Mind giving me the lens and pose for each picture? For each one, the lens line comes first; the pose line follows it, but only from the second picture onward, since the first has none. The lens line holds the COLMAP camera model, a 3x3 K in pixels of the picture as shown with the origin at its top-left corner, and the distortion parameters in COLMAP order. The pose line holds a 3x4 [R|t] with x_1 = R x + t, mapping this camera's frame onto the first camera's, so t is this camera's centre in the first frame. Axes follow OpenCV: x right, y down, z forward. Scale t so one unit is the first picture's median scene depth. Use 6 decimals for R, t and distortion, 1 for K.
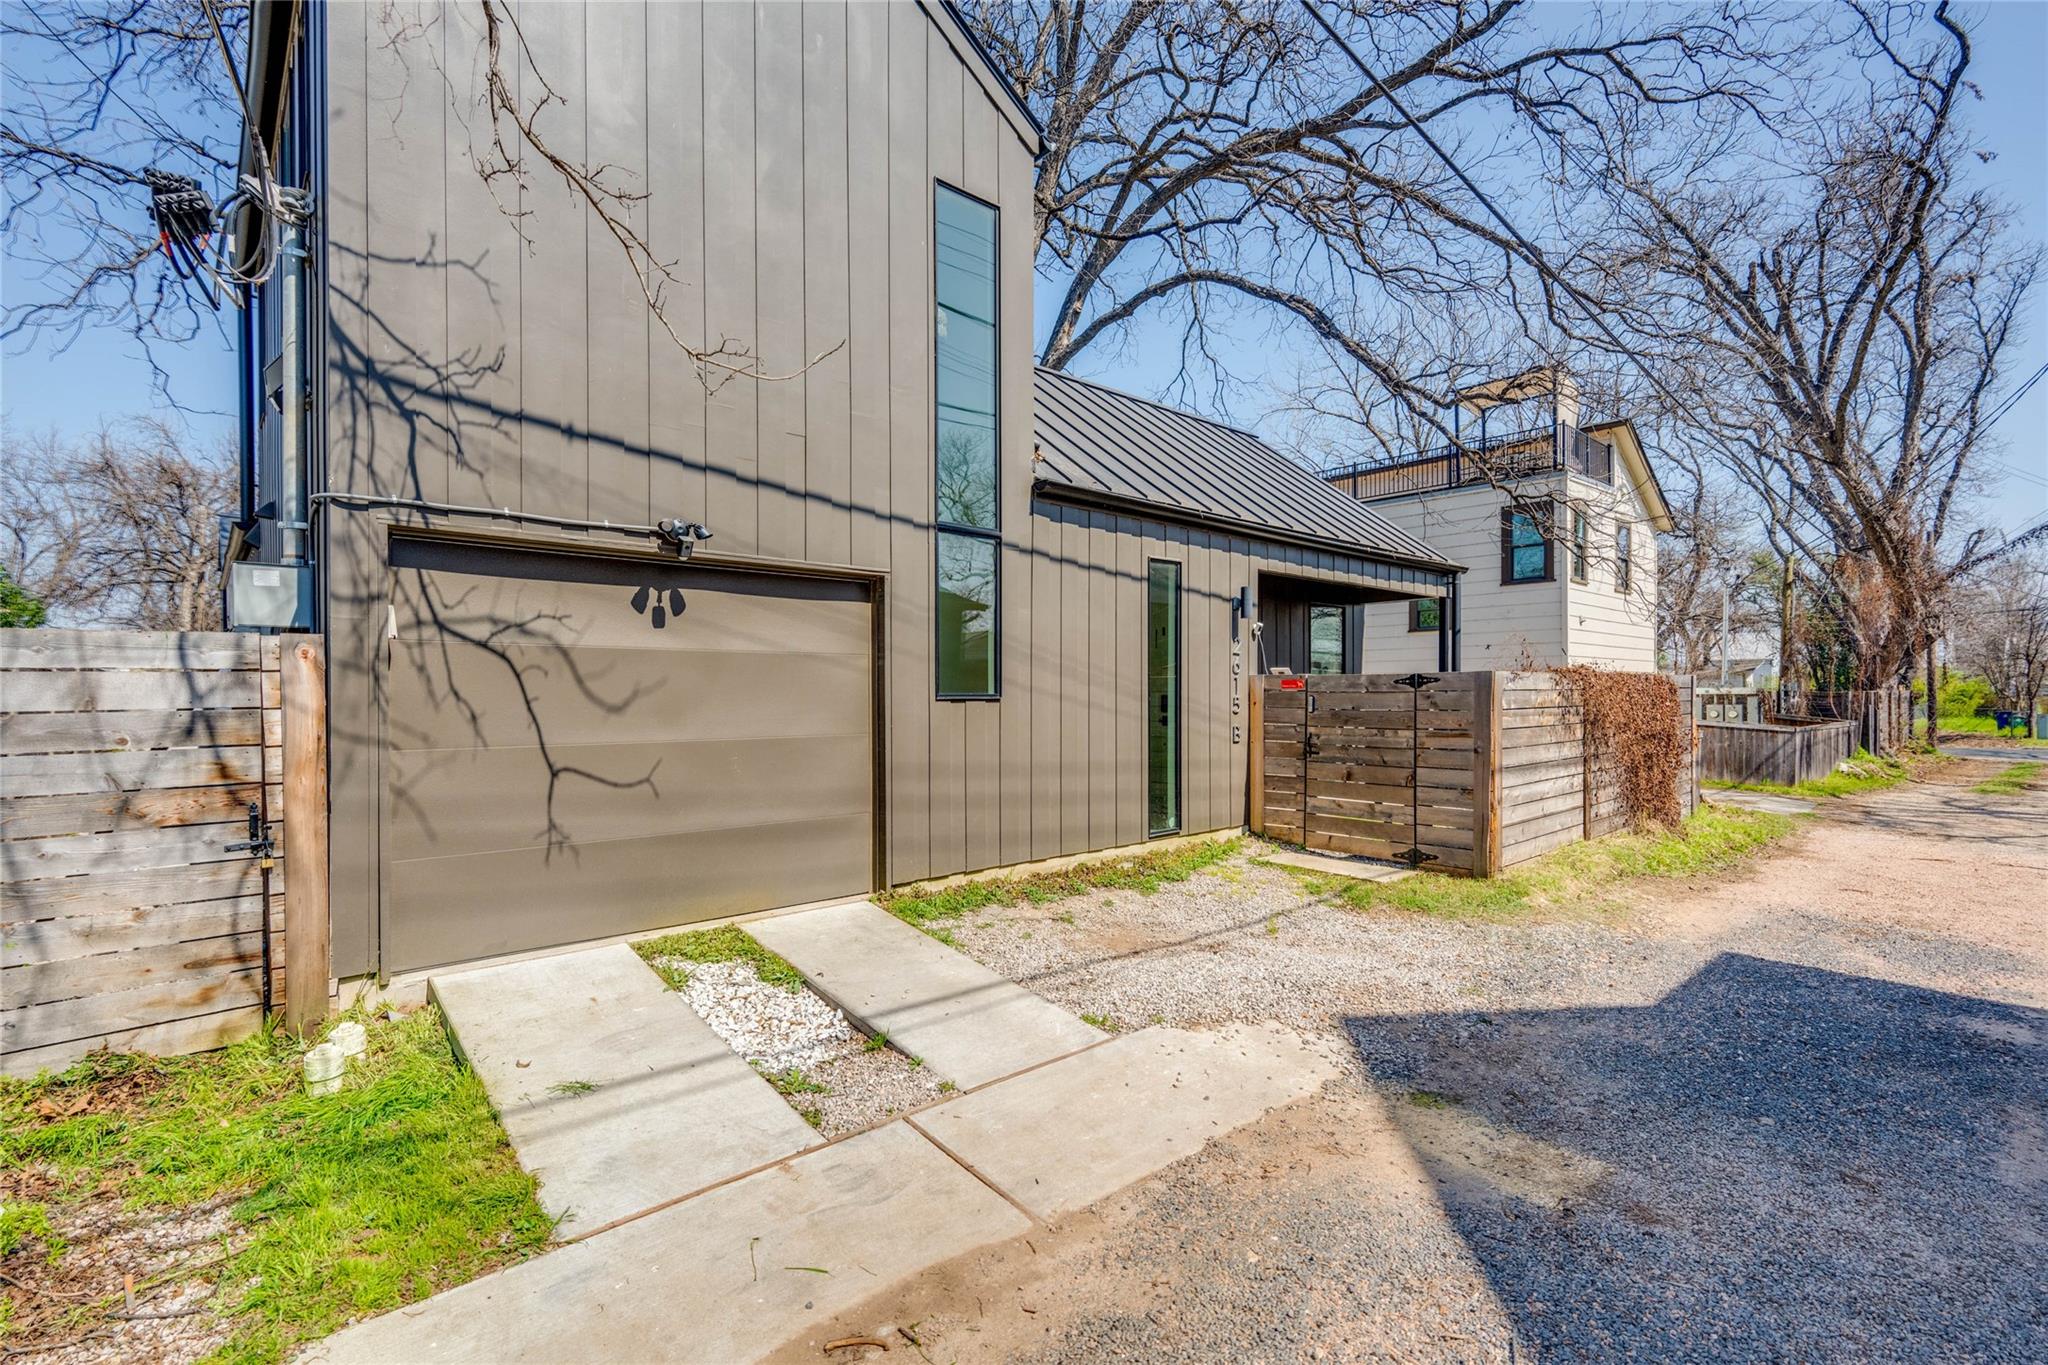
lens RADIAL K [[909.9, 0, 1013.2], [0, 909.9, 683.4], [0, 0, 1]] dist [0.005316, 0.000219]
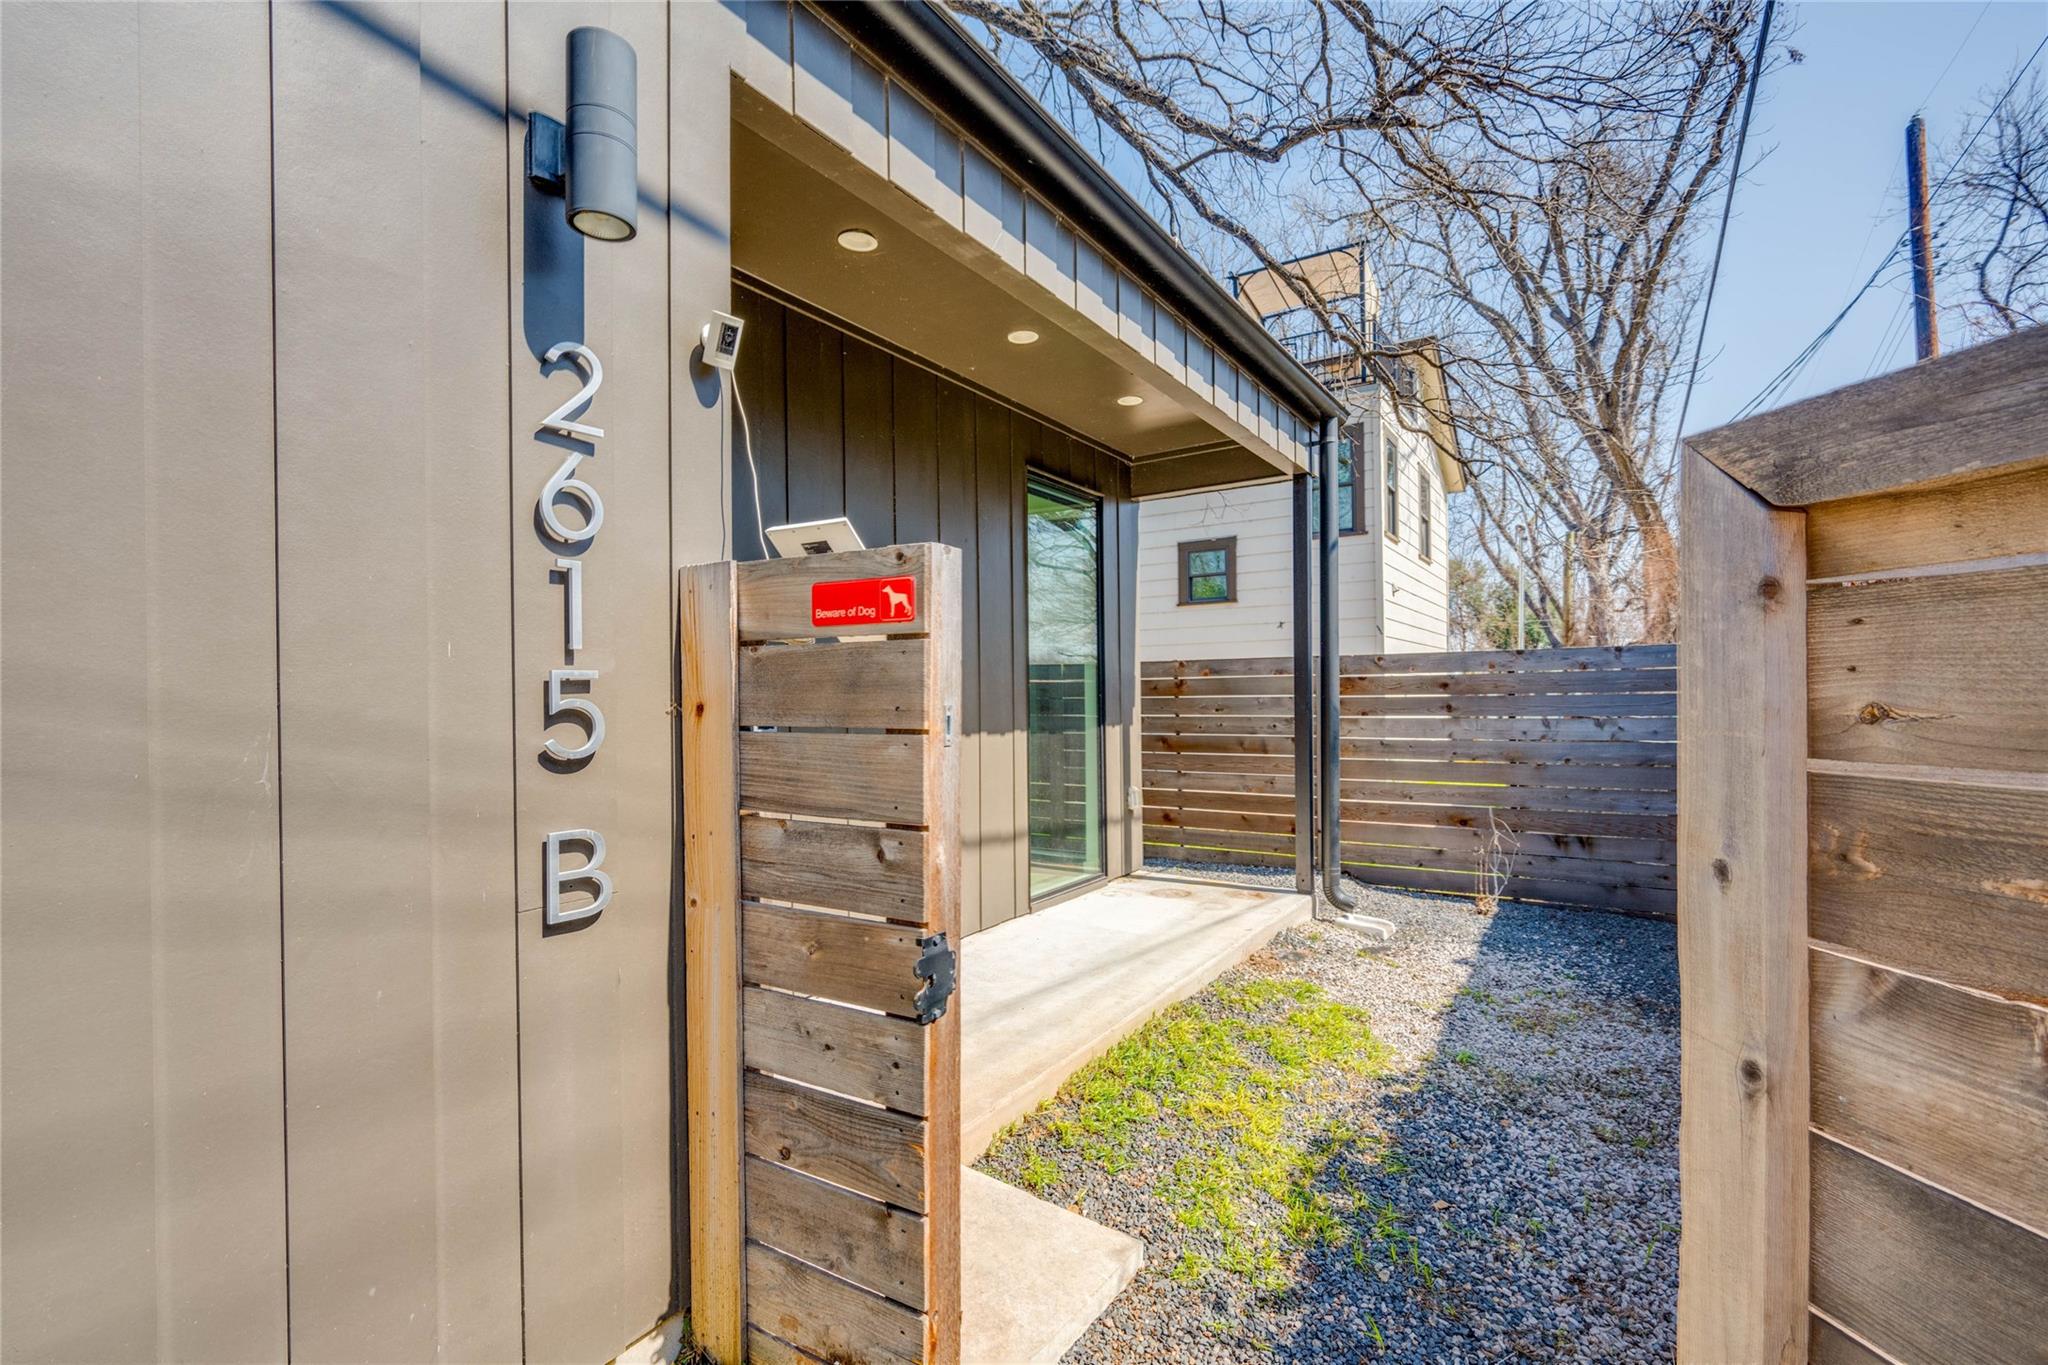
lens RADIAL K [[832.6, 0, 1024.0], [0, 832.6, 682.5], [0, 0, 1]] dist [0.010798, 0.000017]
pose [[0.962629, -0.001161, 0.270822, 0.565716], [0.003394, 0.999964, -0.007778, 0.035780], [-0.270803, 0.008406, 0.962598, 1.605039]]
